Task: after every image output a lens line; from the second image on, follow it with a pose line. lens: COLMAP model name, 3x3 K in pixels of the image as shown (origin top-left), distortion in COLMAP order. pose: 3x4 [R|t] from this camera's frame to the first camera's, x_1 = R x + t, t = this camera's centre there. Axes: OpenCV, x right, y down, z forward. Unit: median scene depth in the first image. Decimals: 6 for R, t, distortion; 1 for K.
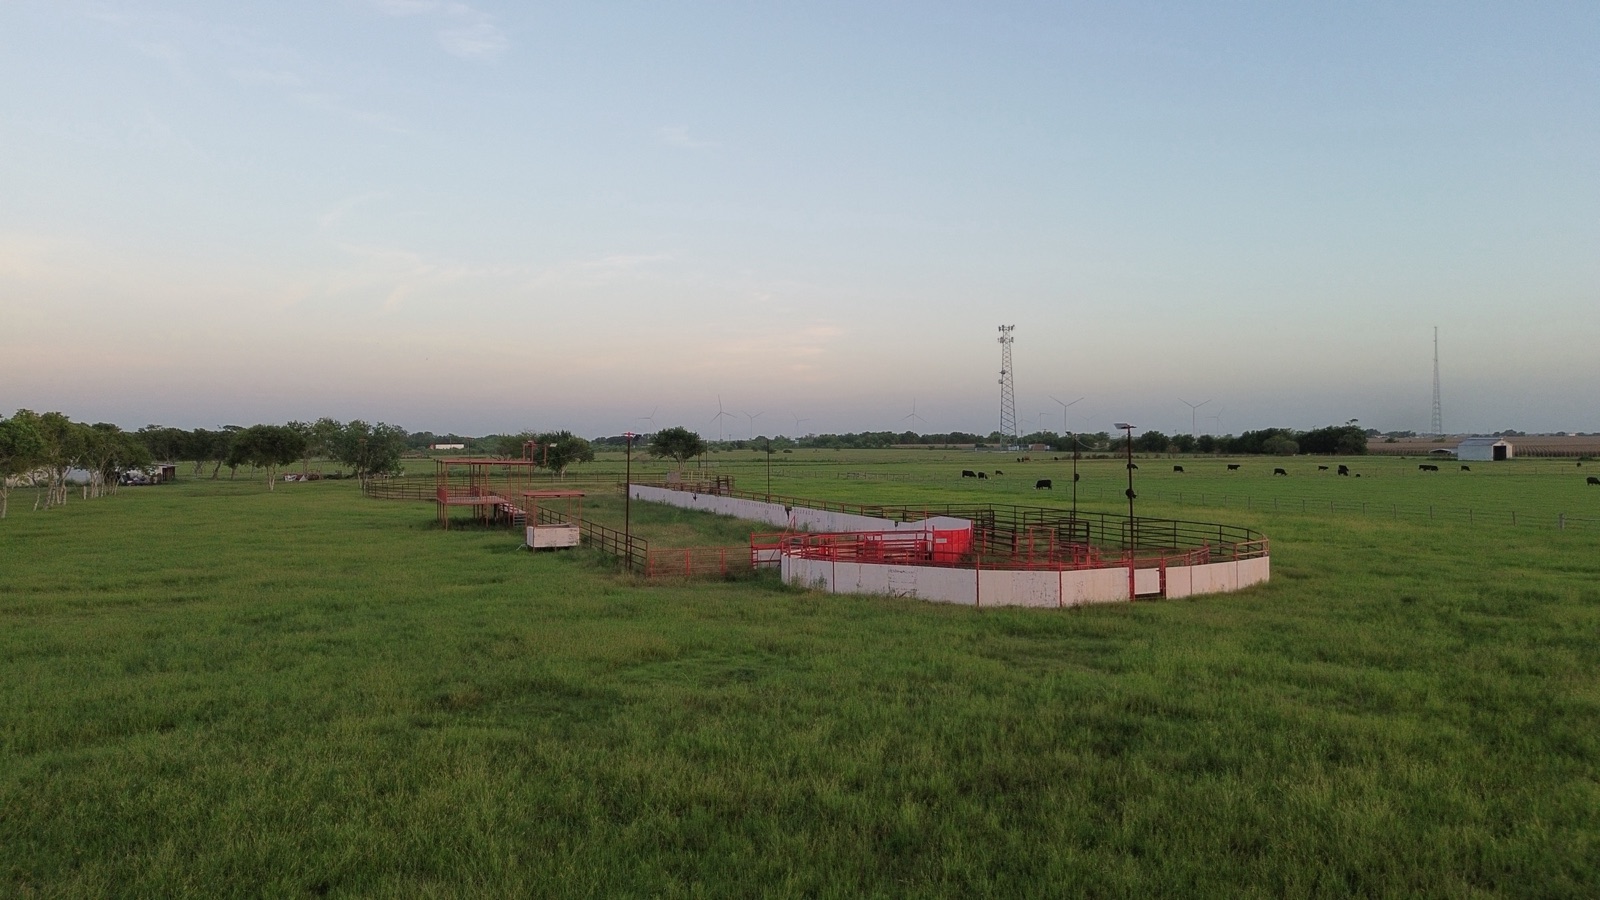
lens RADIAL K [[1119.3, 0, 800.0], [0, 1119.3, 450.0], [0, 0, 1]] dist [0.080782, -0.073534]
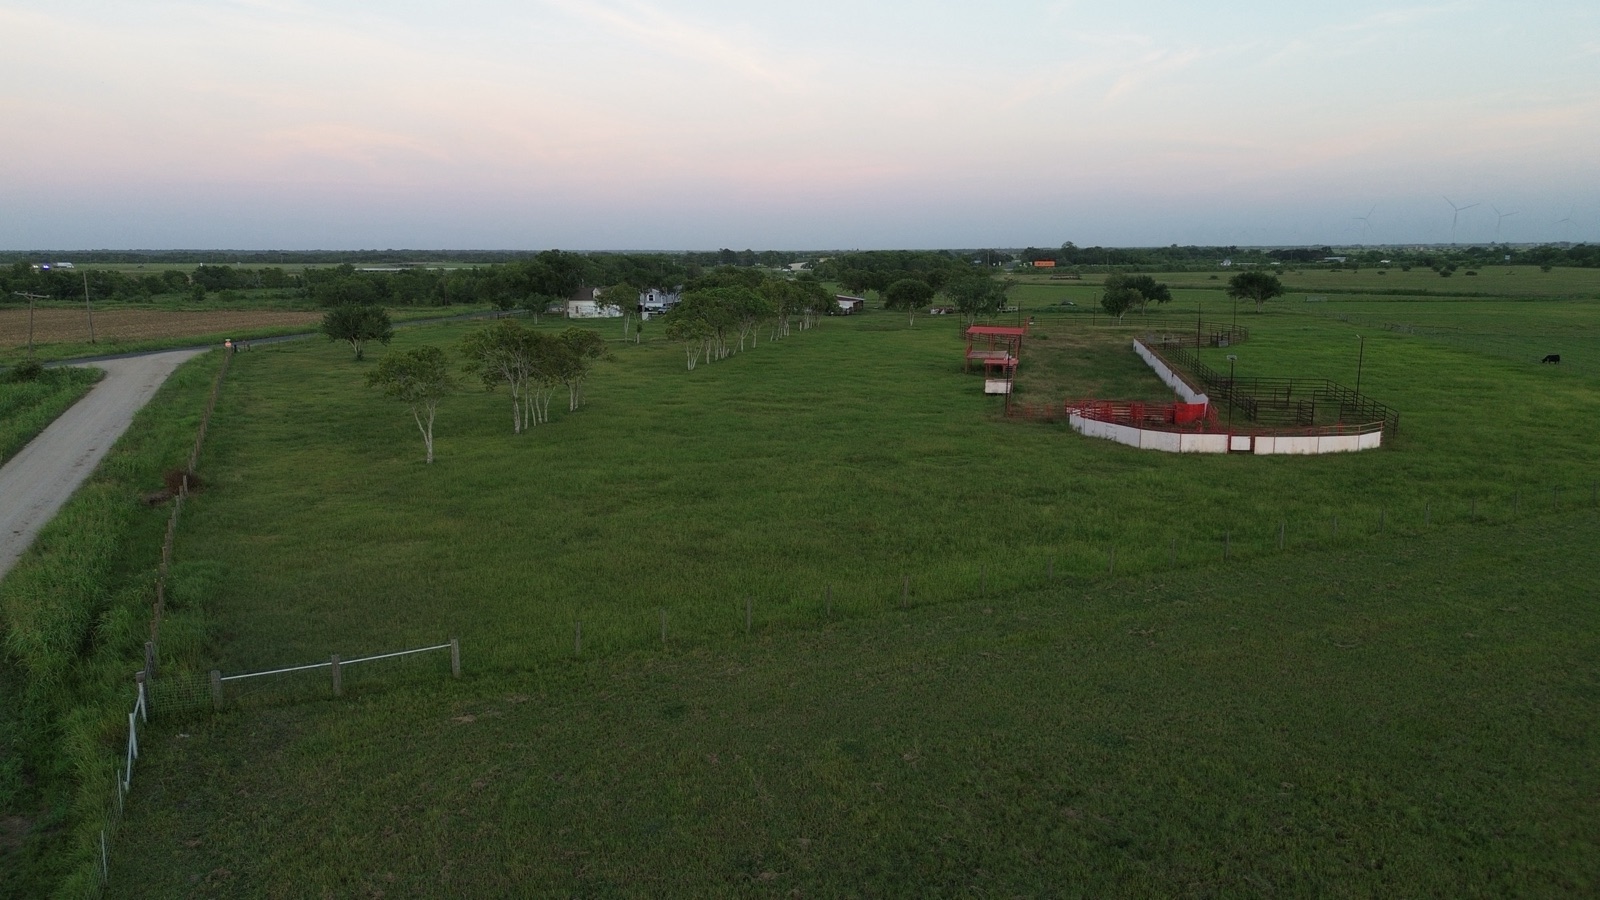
lens RADIAL K [[1125.9, 0, 800.0], [0, 1125.9, 450.0], [0, 0, 1]] dist [0.077266, -0.086318]
pose [[0.830969, 0.098136, -0.547595, 0.724552], [-0.003518, 0.985225, 0.171227, -0.183744], [0.556308, -0.140358, 0.819036, -0.892188]]
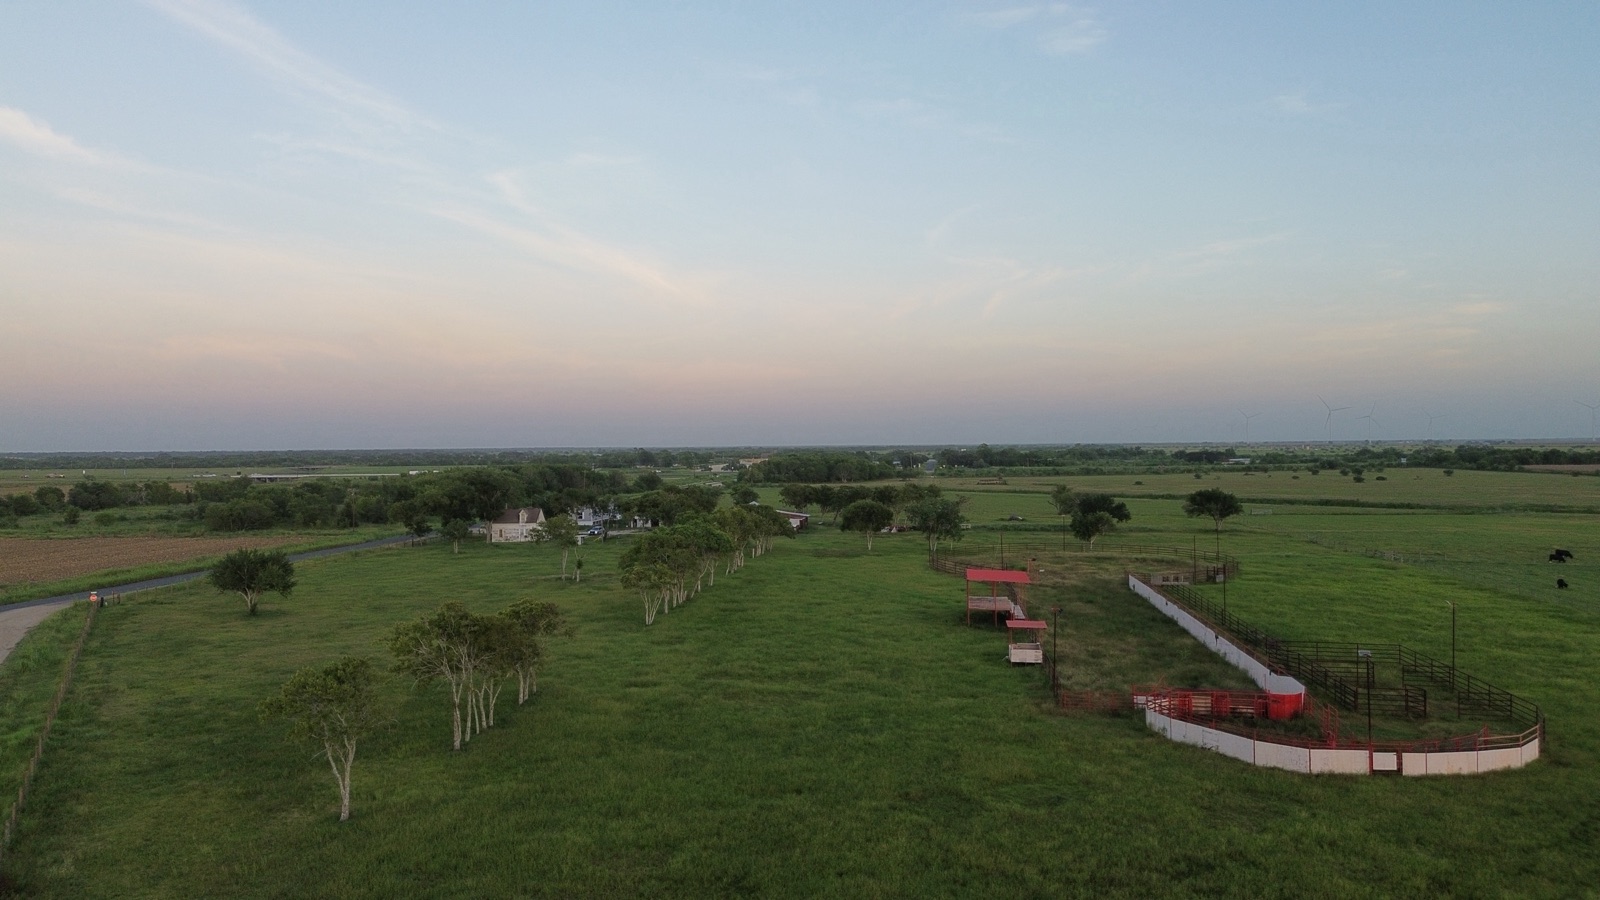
lens RADIAL K [[1128.6, 0, 803.5], [0, 1128.6, 419.3], [0, 0, 1]] dist [0.054769, -0.046786]
pose [[0.873949, -0.013501, -0.485830, 0.377653], [0.000818, 0.999654, -0.026309, -0.287948], [0.486017, 0.022595, 0.873657, -0.663895]]
